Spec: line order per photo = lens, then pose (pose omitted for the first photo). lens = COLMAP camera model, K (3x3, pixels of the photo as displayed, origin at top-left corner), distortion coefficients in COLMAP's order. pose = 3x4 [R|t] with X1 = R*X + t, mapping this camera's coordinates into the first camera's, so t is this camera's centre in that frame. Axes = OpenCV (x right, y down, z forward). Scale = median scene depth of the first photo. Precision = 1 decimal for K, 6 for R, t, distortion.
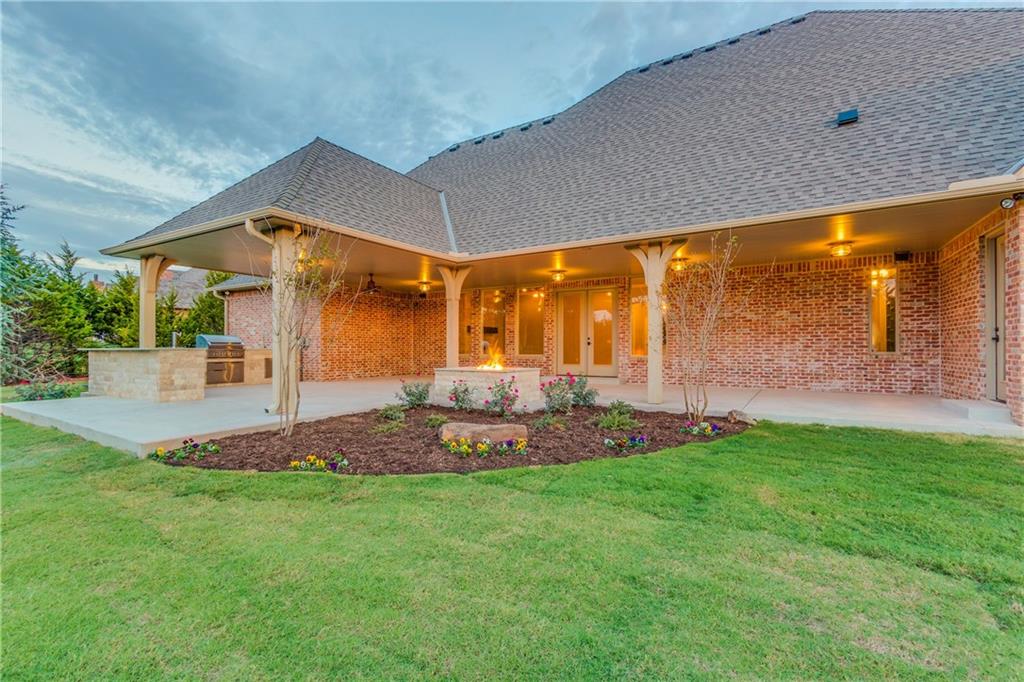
lens RADIAL K [[465.3, 0, 502.9], [0, 465.3, 344.4], [0, 0, 1]] dist [0.005689, 0.000185]
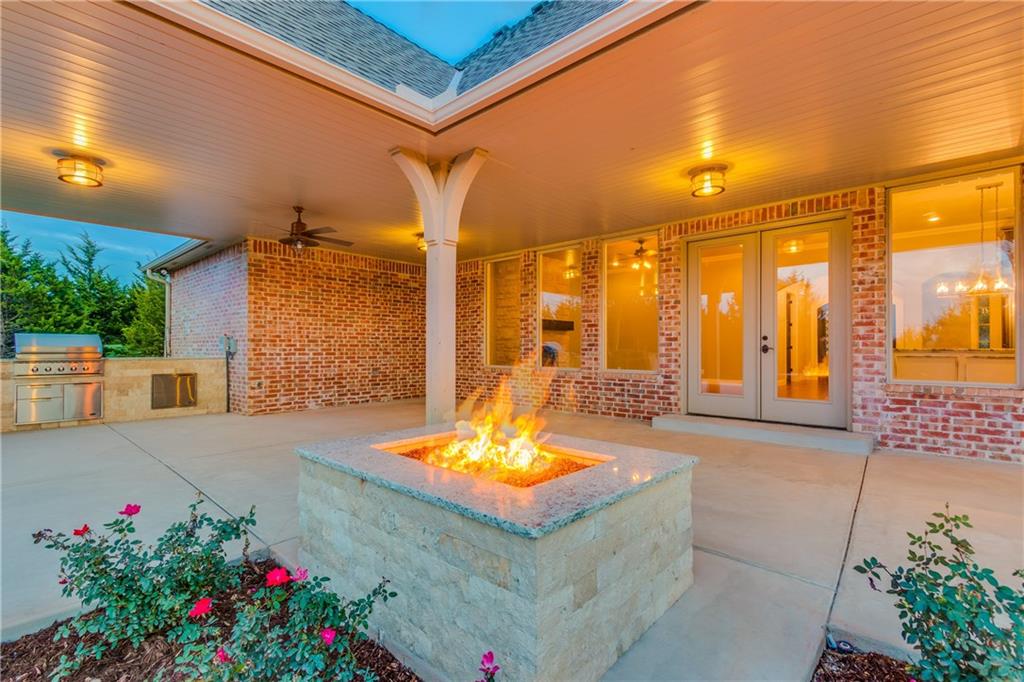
lens RADIAL K [[465.3, 0, 502.9], [0, 465.3, 344.4], [0, 0, 1]] dist [0.005689, 0.000185]
pose [[0.982886, -0.000937, -0.184214, 0.017496], [0.000895, 1.000000, -0.000309, -0.006554], [0.184215, 0.000139, 0.982886, 0.516344]]
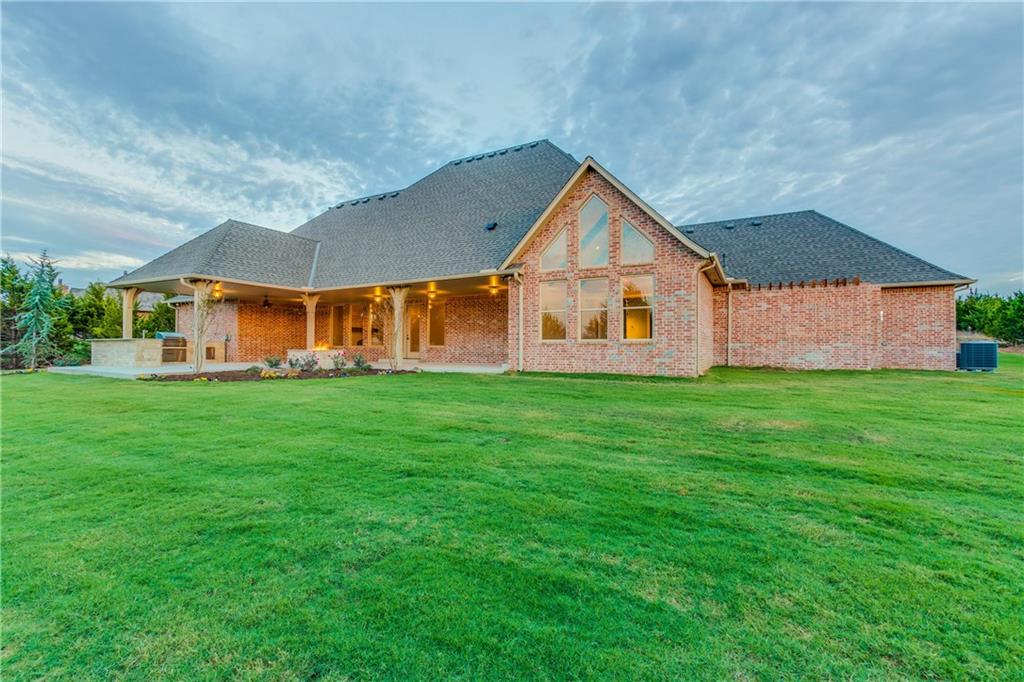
lens RADIAL K [[468.1, 0, 513.2], [0, 468.1, 346.8], [0, 0, 1]] dist [-0.000046, -0.000443]
pose [[0.997376, 0.001921, 0.072376, 0.444447], [-0.002020, 0.999997, 0.001292, 0.024866], [-0.072373, -0.001435, 0.997377, -0.683480]]
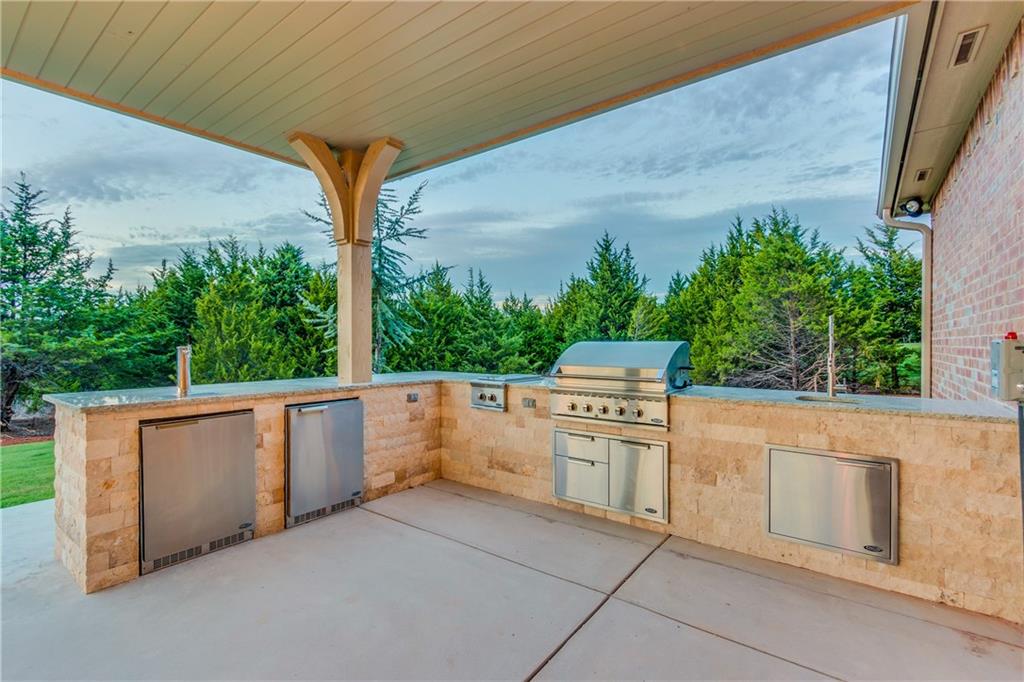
lens RADIAL K [[465.3, 0, 502.9], [0, 465.3, 344.4], [0, 0, 1]] dist [0.005689, 0.000185]
pose [[-0.095569, 0.003487, -0.995417, -0.280491], [0.006914, 0.999972, 0.002839, -0.018522], [0.995399, -0.006611, -0.095591, 0.896460]]
